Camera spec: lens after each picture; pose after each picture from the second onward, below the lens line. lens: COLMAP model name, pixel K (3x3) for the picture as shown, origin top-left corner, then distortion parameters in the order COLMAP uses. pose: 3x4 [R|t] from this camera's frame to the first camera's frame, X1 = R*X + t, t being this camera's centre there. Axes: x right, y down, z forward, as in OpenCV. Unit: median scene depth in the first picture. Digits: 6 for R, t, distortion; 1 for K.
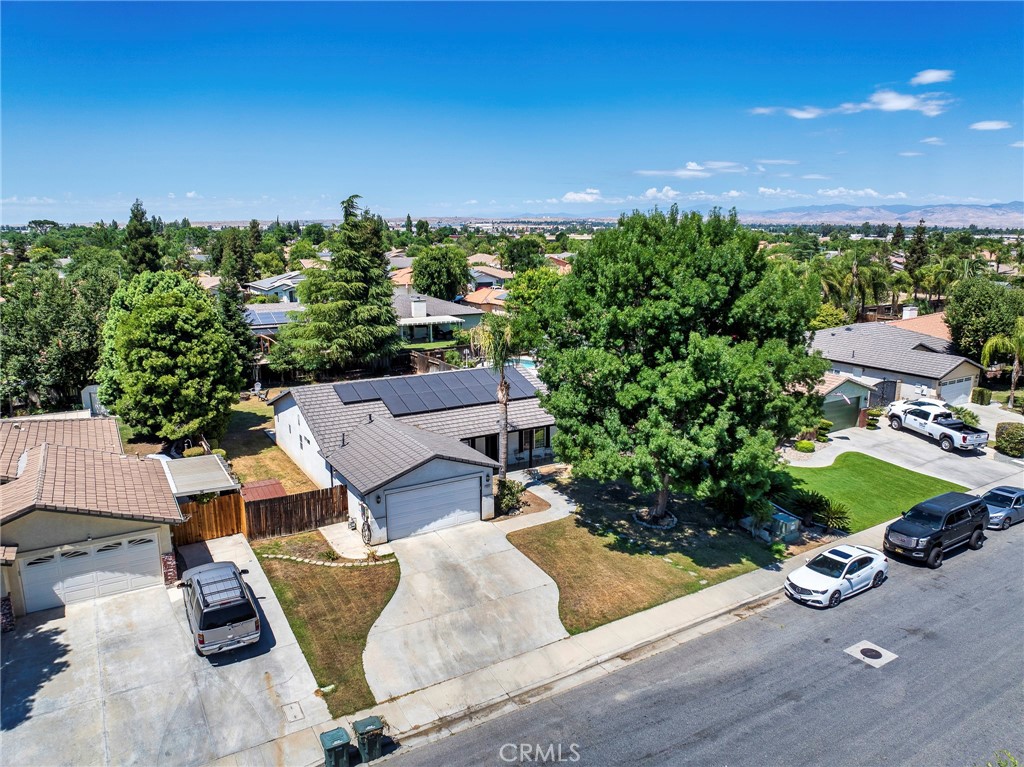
lens RADIAL K [[722.1, 0, 512.0], [0, 722.1, 383.5], [0, 0, 1]] dist [-0.003831, -0.000219]
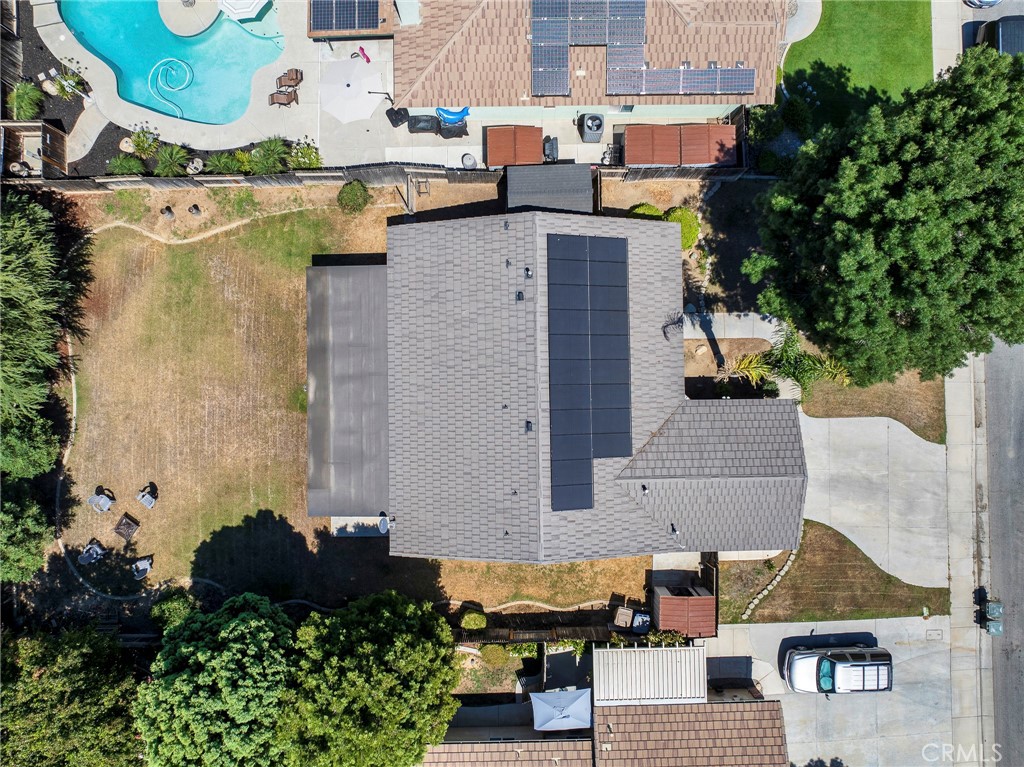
lens RADIAL K [[723.3, 0, 512.0], [0, 723.3, 383.5], [0, 0, 1]] dist [-0.038058, 0.002383]
pose [[0.495653, -0.868452, -0.010948, -0.173754], [0.187232, 0.094533, 0.977757, -0.932078], [-0.848099, -0.486678, 0.209457, 1.166518]]
